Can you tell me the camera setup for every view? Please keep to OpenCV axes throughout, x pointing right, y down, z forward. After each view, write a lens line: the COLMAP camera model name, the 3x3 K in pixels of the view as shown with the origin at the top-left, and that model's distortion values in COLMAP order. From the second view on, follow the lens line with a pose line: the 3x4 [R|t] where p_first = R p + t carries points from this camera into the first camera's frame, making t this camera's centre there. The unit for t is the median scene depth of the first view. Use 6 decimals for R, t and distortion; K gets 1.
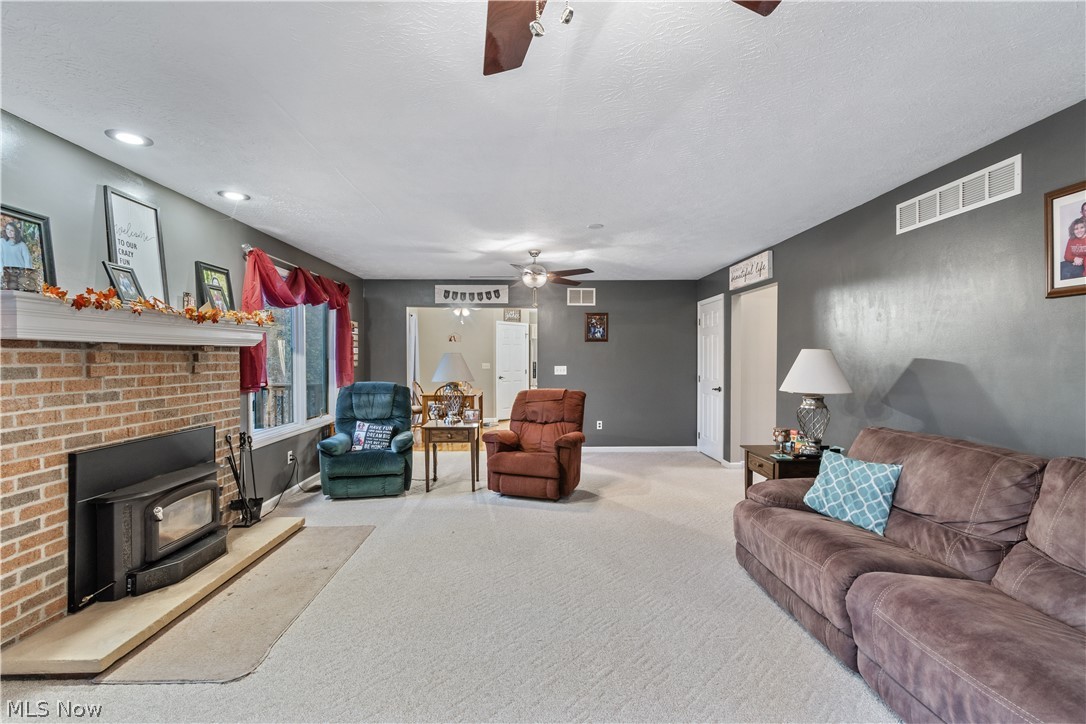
lens RADIAL K [[487.2, 0, 543.0], [0, 487.2, 362.0], [0, 0, 1]] dist [0.000011, 0.000048]
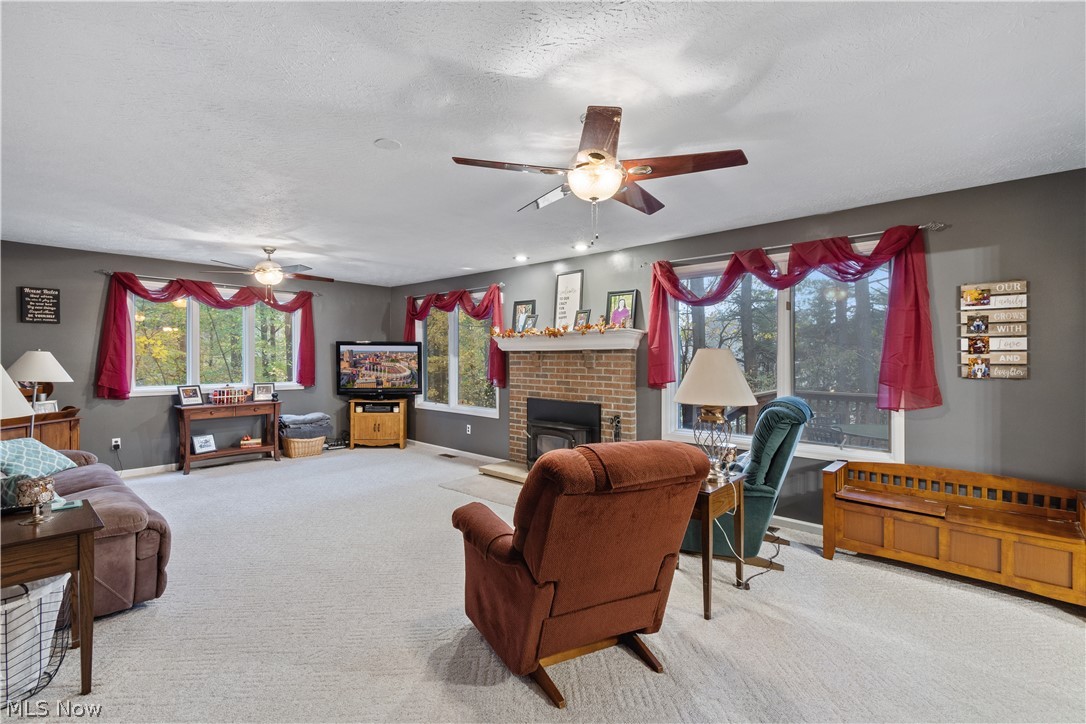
lens RADIAL K [[487.2, 0, 543.0], [0, 487.2, 362.0], [0, 0, 1]] dist [0.000011, 0.000048]
pose [[-0.680429, 0.010672, -0.732736, 0.588757], [-0.005901, 0.999782, 0.020041, -0.028897], [0.732790, 0.017960, -0.680218, 2.164117]]
